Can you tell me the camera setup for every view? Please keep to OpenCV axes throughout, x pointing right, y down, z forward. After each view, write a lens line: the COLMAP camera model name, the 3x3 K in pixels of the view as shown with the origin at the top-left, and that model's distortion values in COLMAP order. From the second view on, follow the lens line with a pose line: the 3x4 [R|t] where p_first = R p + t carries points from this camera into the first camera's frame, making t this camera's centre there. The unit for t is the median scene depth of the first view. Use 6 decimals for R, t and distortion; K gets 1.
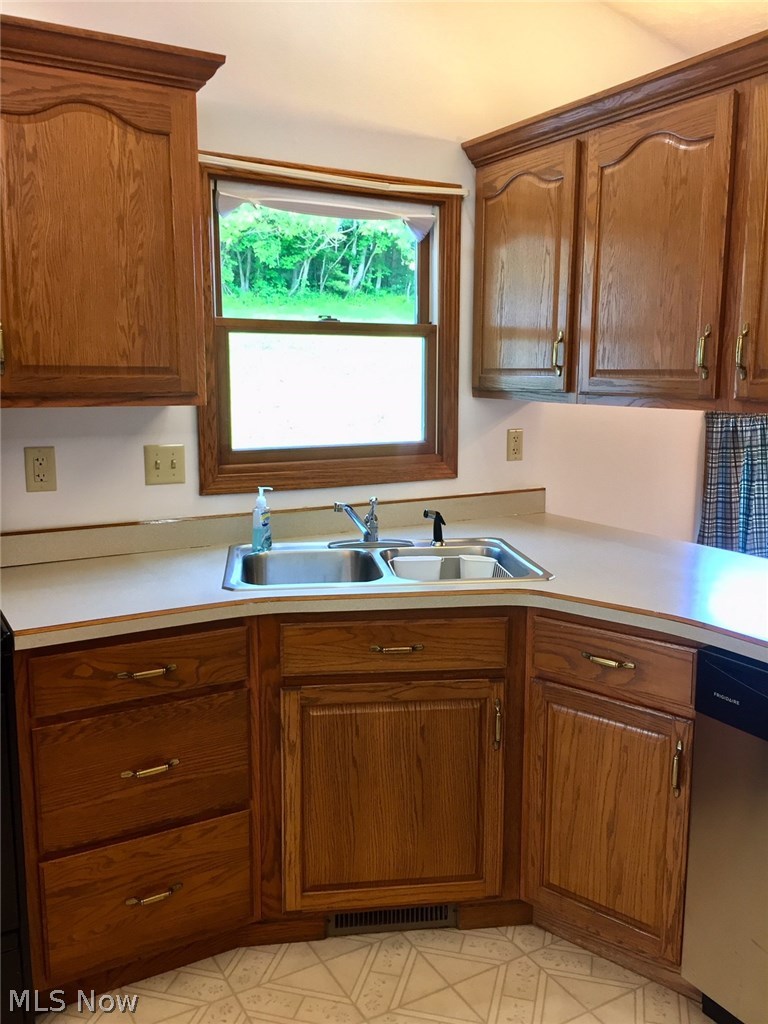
lens RADIAL K [[881.2, 0, 383.4], [0, 881.2, 512.1], [0, 0, 1]] dist [0.021214, 0.007610]
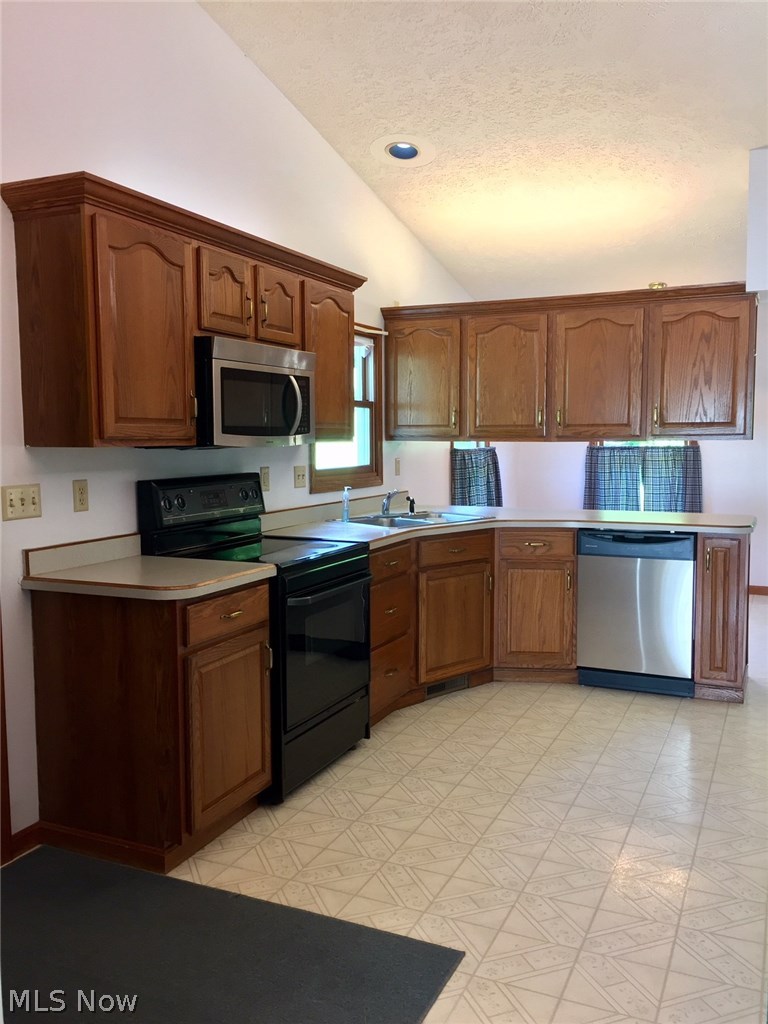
lens RADIAL K [[881.2, 0, 385.0], [0, 881.2, 511.1], [0, 0, 1]] dist [0.021214, 0.007610]
pose [[0.815368, -0.058366, 0.575993, -1.305143], [0.098342, 0.994410, -0.038448, 0.116643], [-0.570529, 0.087993, 0.816550, -0.655962]]
